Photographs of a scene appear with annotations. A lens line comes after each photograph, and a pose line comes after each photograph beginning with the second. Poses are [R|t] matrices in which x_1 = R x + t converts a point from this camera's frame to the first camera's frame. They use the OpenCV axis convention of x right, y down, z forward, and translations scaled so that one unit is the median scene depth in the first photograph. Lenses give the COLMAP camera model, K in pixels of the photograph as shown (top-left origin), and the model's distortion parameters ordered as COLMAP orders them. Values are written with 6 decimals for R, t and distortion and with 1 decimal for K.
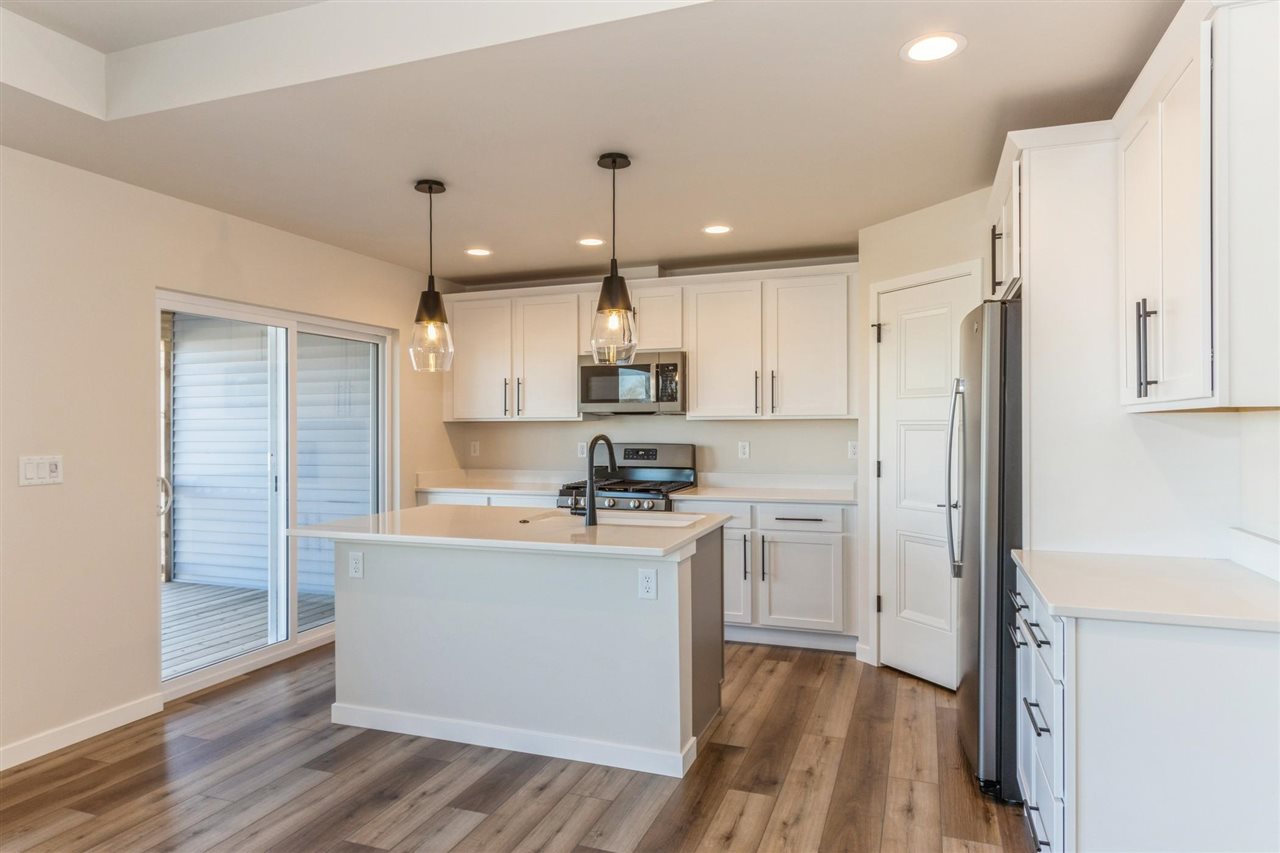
lens RADIAL K [[772.7, 0, 640.0], [0, 772.7, 426.5], [0, 0, 1]] dist [0.035374, 0.000170]
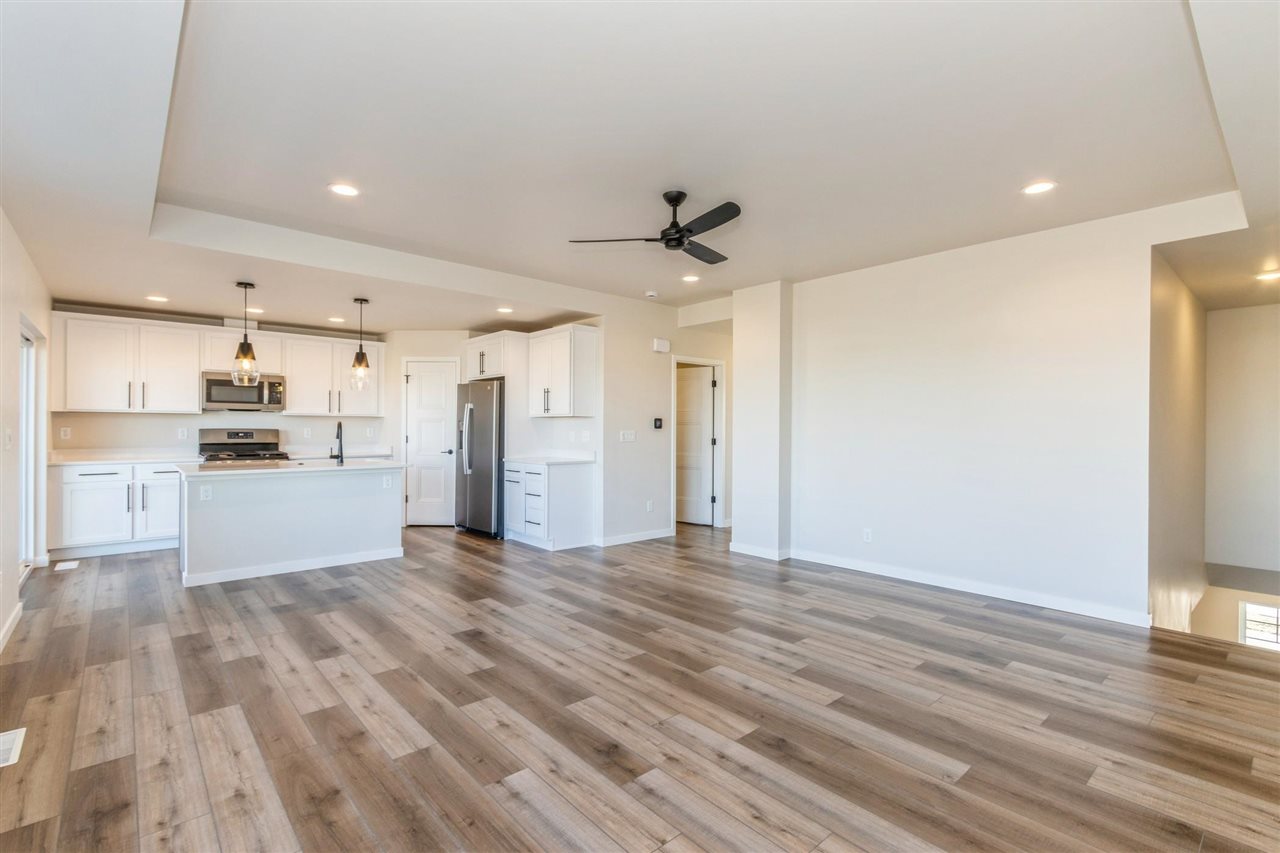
lens RADIAL K [[582.5, 0, 640.0], [0, 582.5, 426.5], [0, 0, 1]] dist [0.000195, 0.000076]
pose [[0.475709, 0.006478, 0.879579, -0.713867], [-0.009295, 0.999954, -0.002338, 0.013305], [-0.879554, -0.007064, 0.475747, -0.332039]]
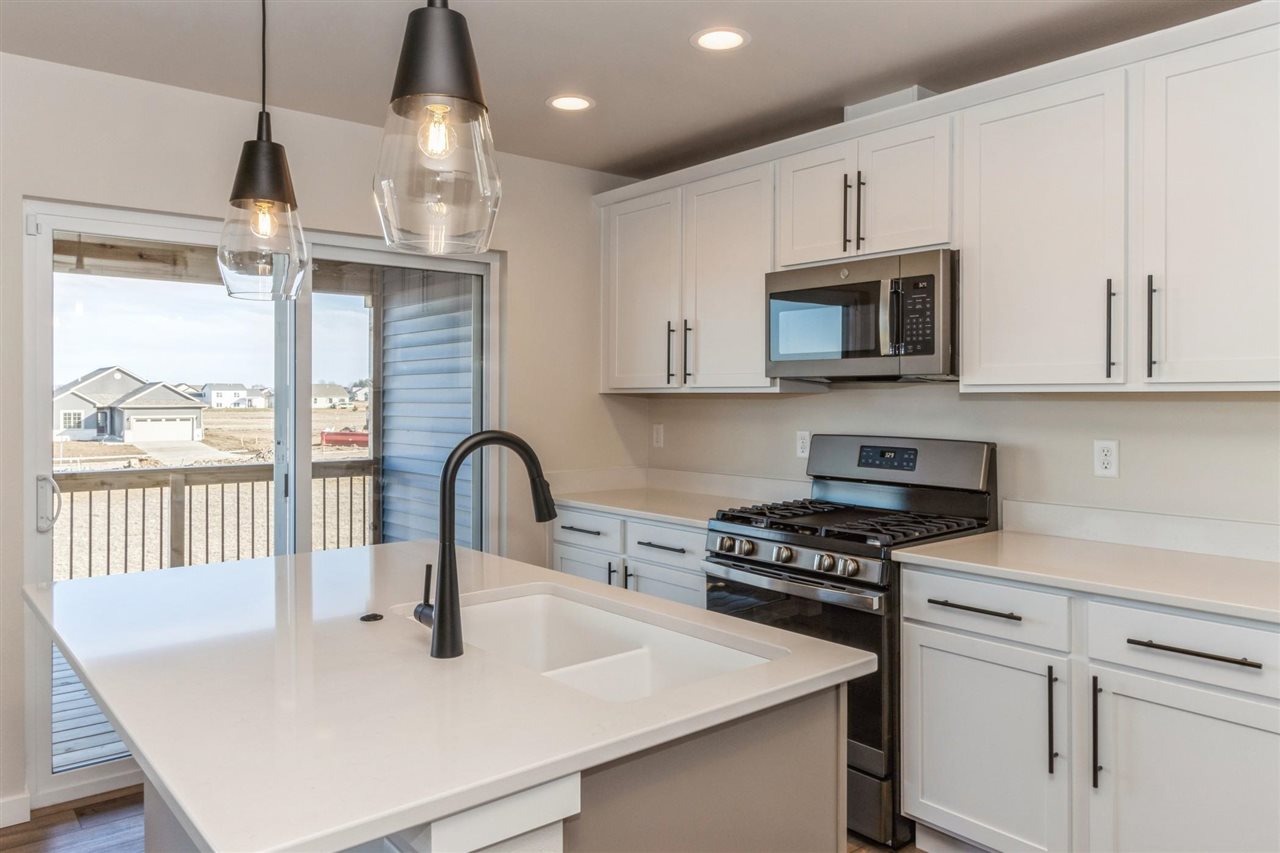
lens RADIAL K [[901.9, 0, 641.8], [0, 901.9, 392.7], [0, 0, 1]] dist [0.006783, 0.000615]
pose [[0.865892, 0.002788, -0.500224, 0.170012], [-0.005014, 0.999983, -0.003105, -0.005262], [0.500207, 0.005196, 0.865891, 0.417468]]
